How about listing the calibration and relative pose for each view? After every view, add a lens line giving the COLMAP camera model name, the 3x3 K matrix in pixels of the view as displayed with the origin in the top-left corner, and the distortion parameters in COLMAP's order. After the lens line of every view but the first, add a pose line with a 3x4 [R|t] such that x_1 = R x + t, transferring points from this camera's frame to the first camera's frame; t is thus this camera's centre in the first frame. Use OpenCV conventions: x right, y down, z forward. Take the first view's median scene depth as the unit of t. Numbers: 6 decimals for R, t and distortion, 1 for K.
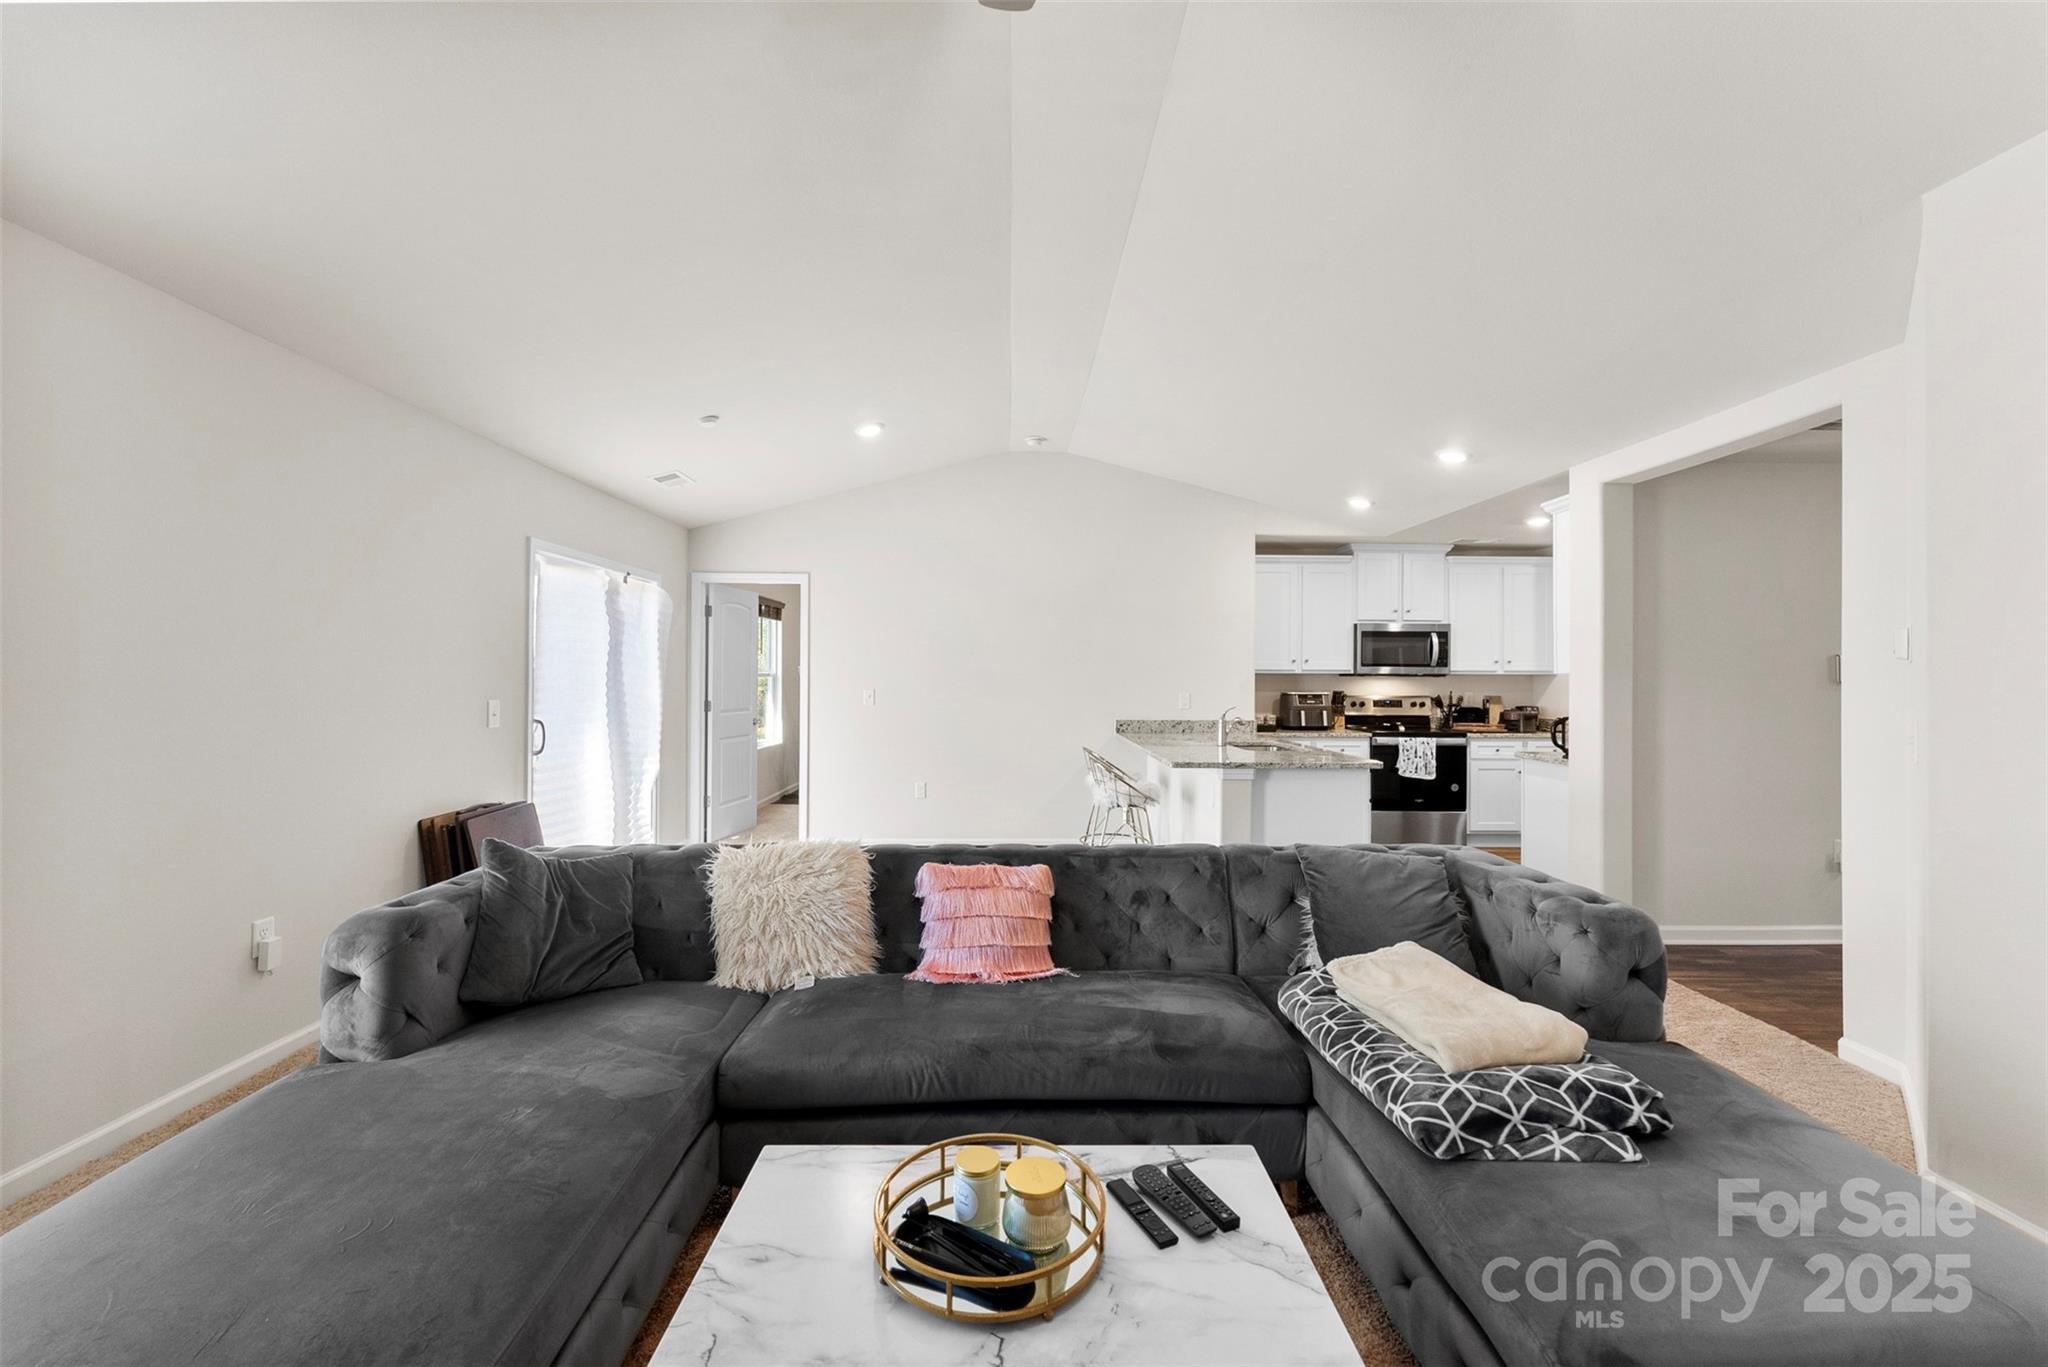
lens RADIAL K [[825.5, 0, 1027.2], [0, 825.5, 673.1], [0, 0, 1]] dist [0.001881, 0.000262]
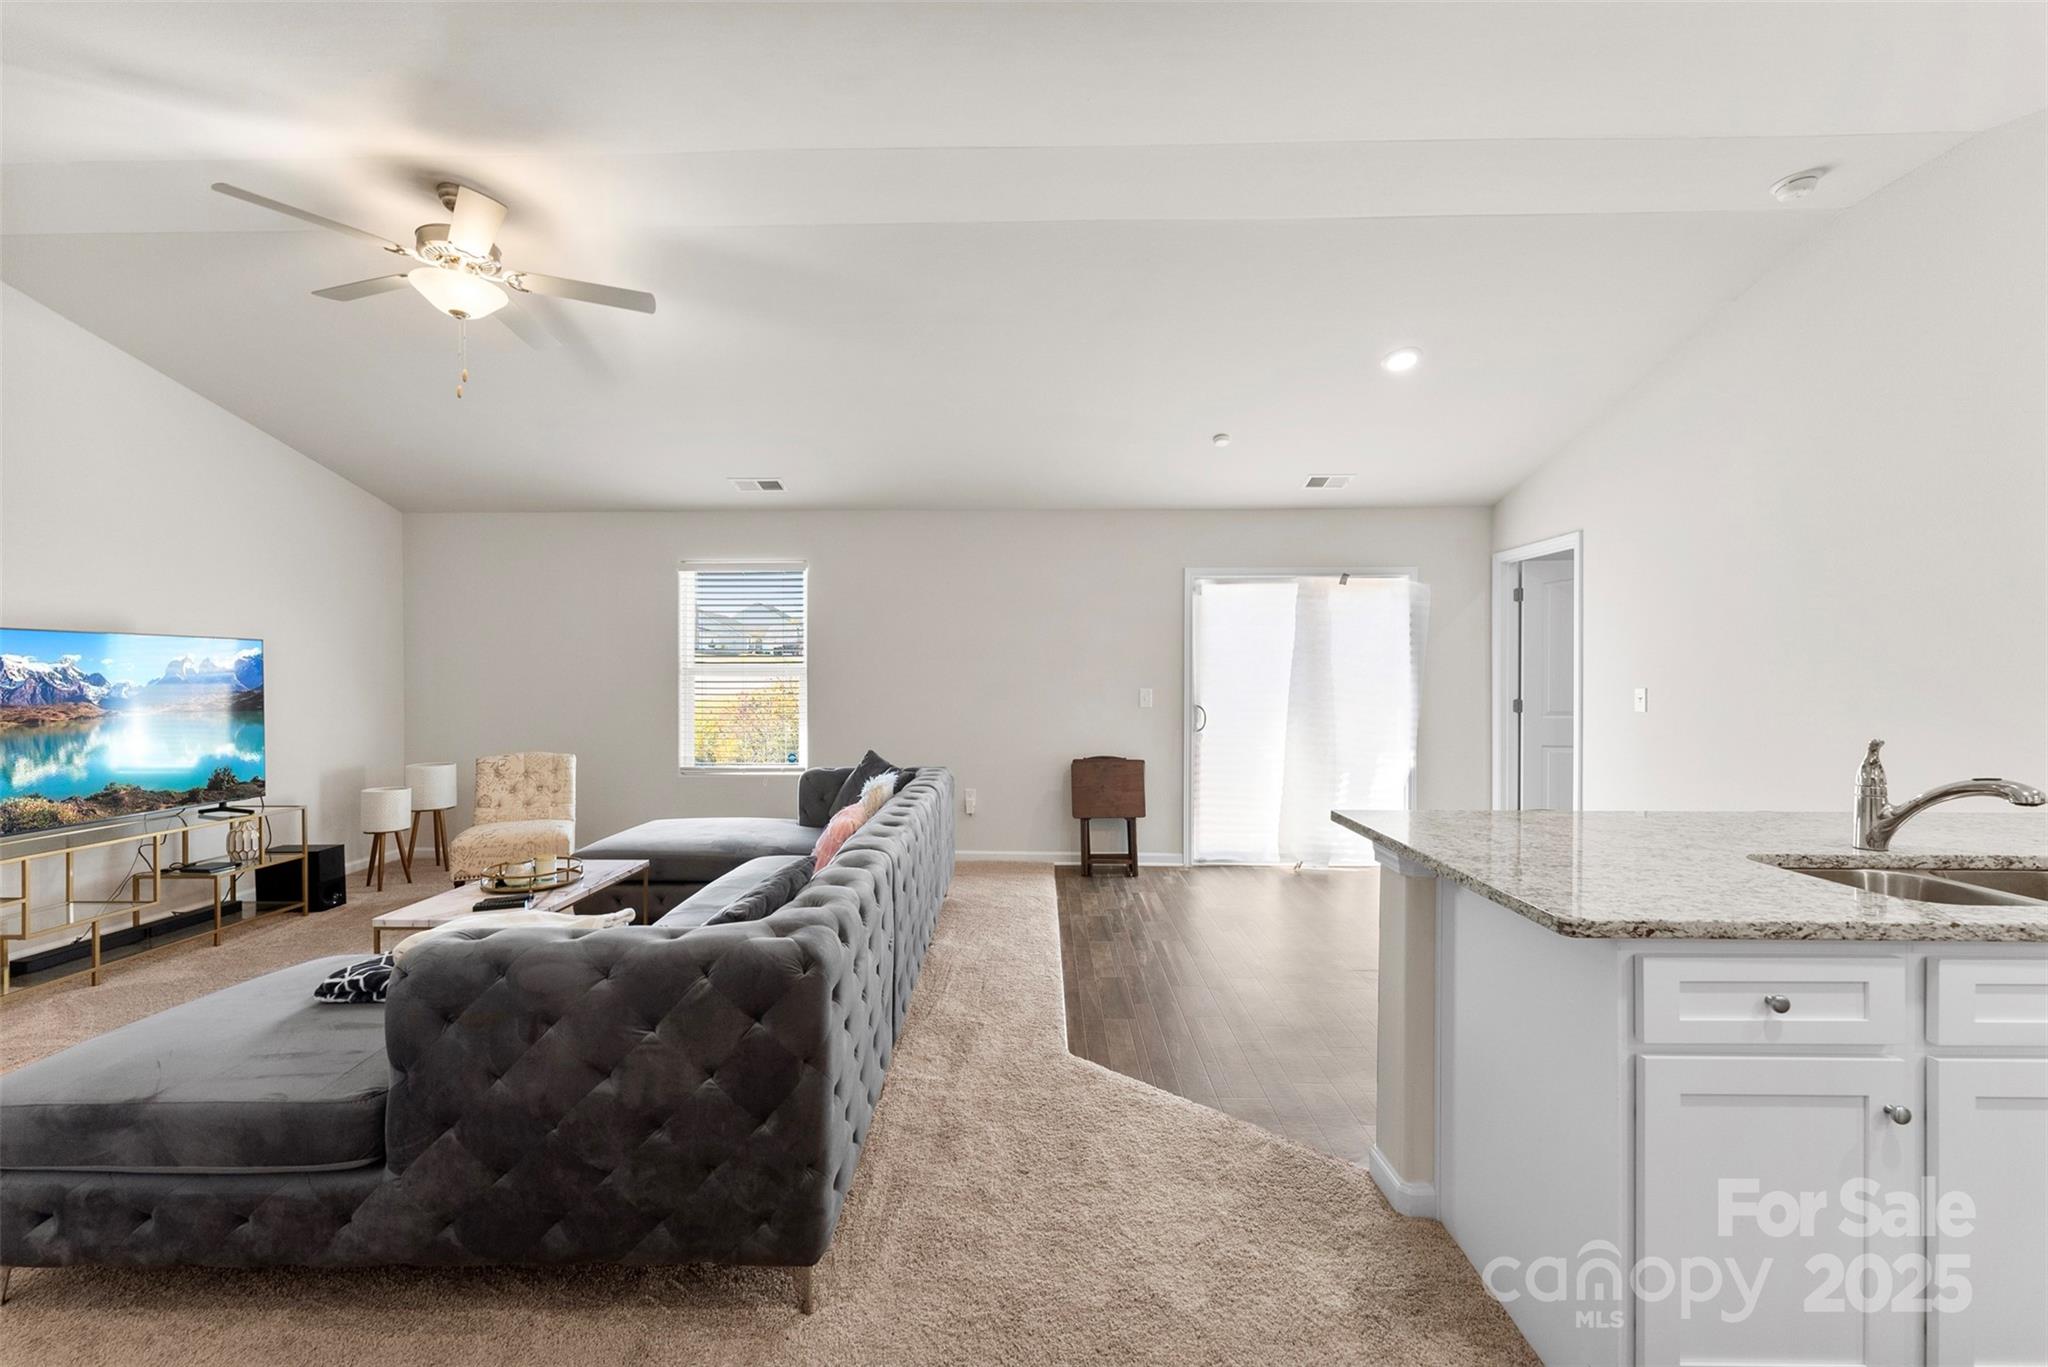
lens RADIAL K [[825.3, 0, 1023.4], [0, 825.3, 678.6], [0, 0, 1]] dist [0.012663, -0.012859]
pose [[-0.047790, -0.002032, -0.998855, 0.567125], [0.005297, 0.999983, -0.002288, 0.012140], [0.998843, -0.005400, -0.047778, 0.608630]]
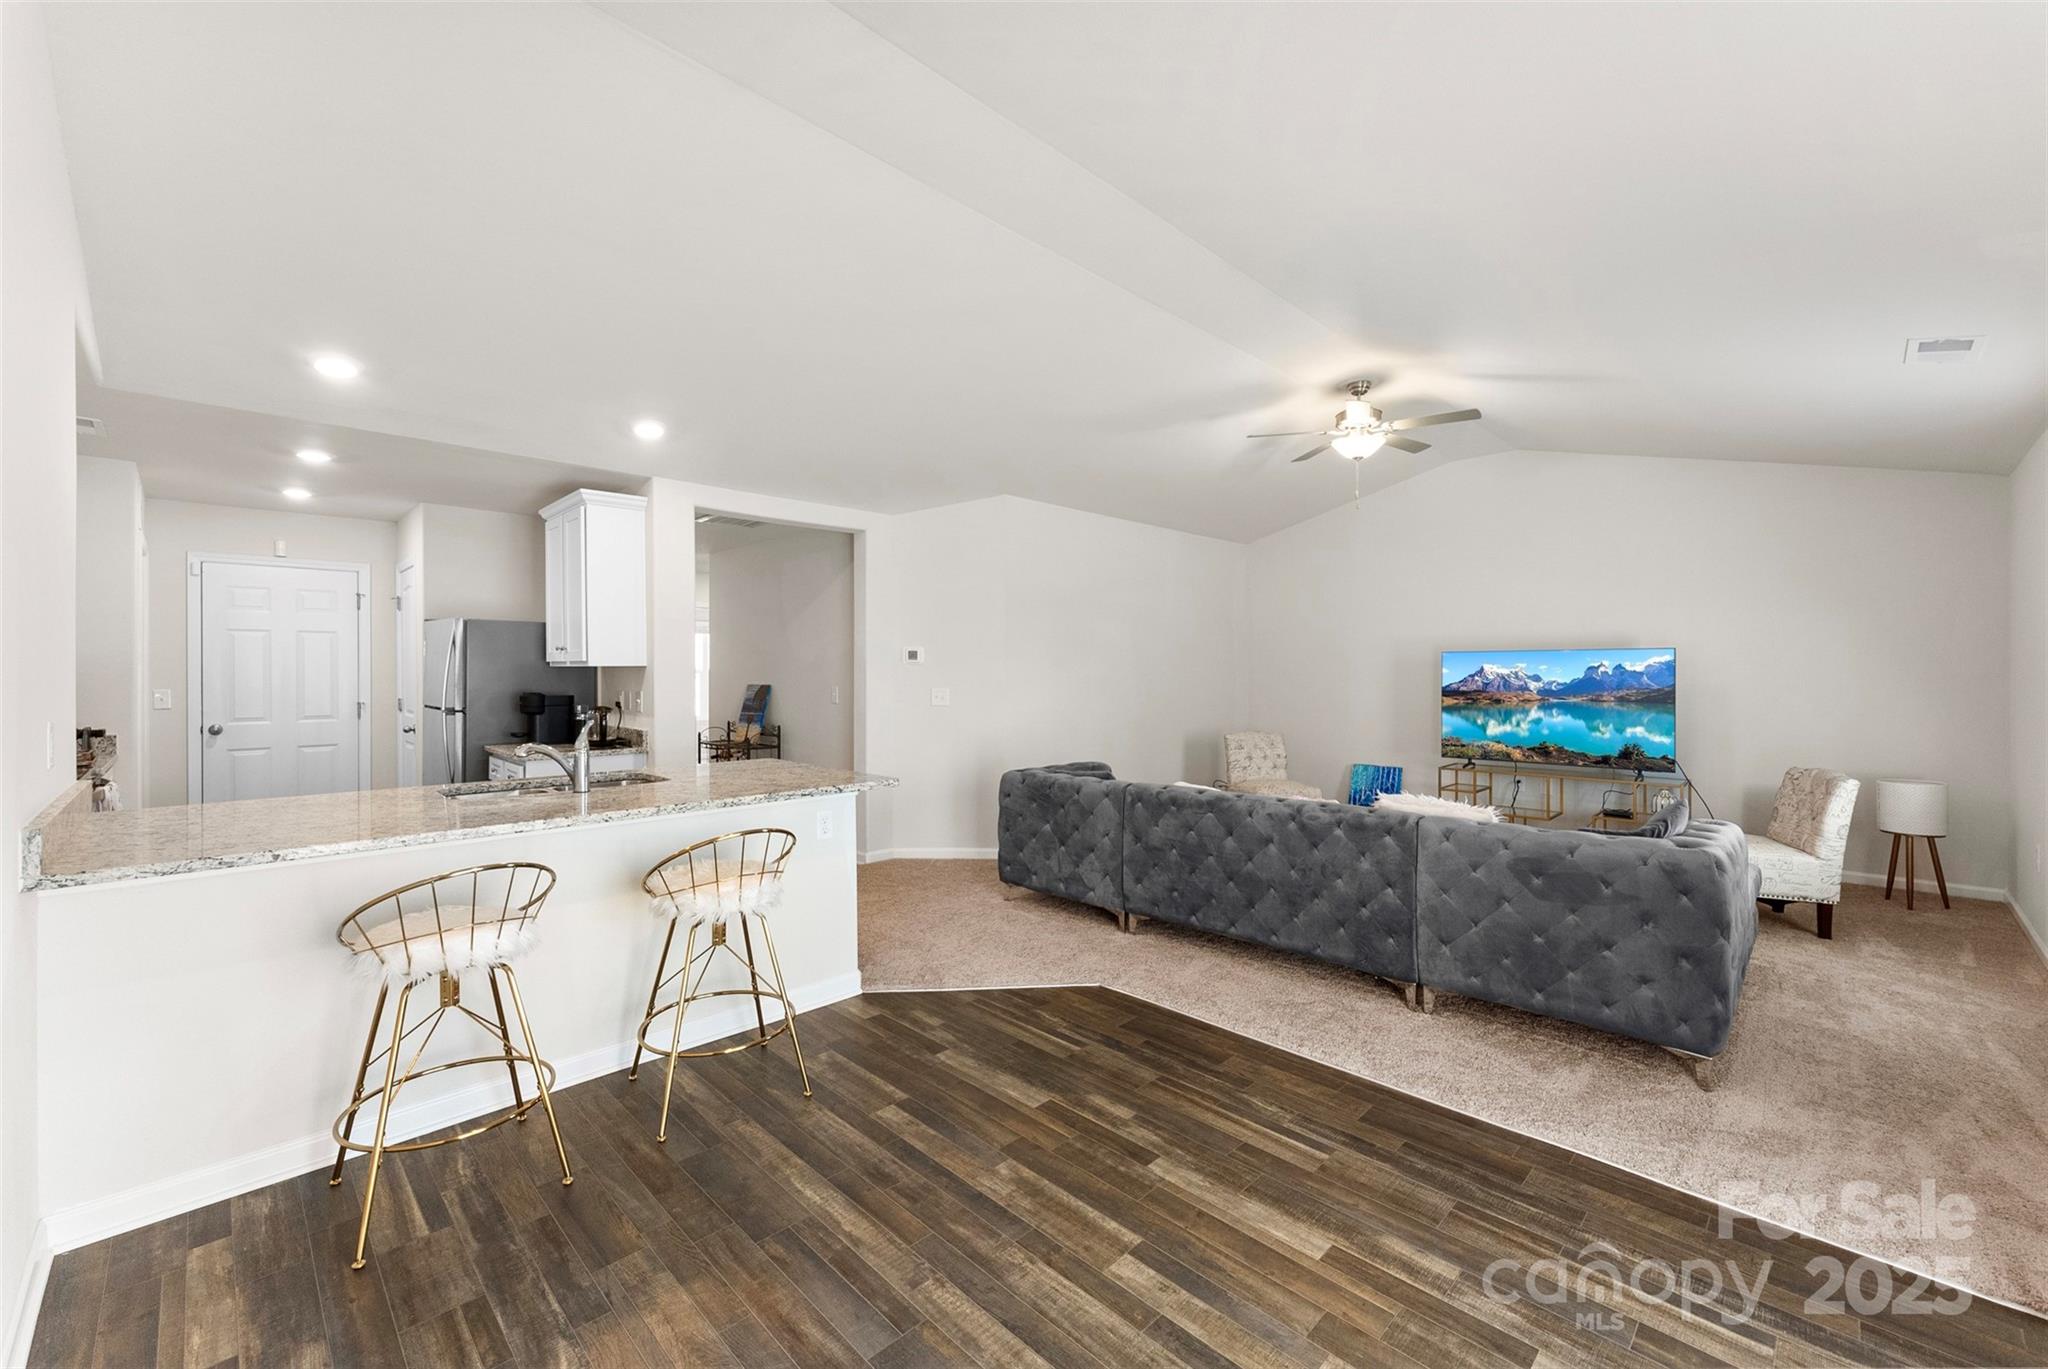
lens RADIAL K [[827.7, 0, 1023.3], [0, 827.7, 679.2], [0, 0, 1]] dist [0.000766, 0.000393]
pose [[-0.689108, -0.012705, 0.724547, -0.361427], [-0.007219, 0.999917, 0.010668, 0.001760], [-0.724623, 0.002120, -0.689142, 1.090036]]
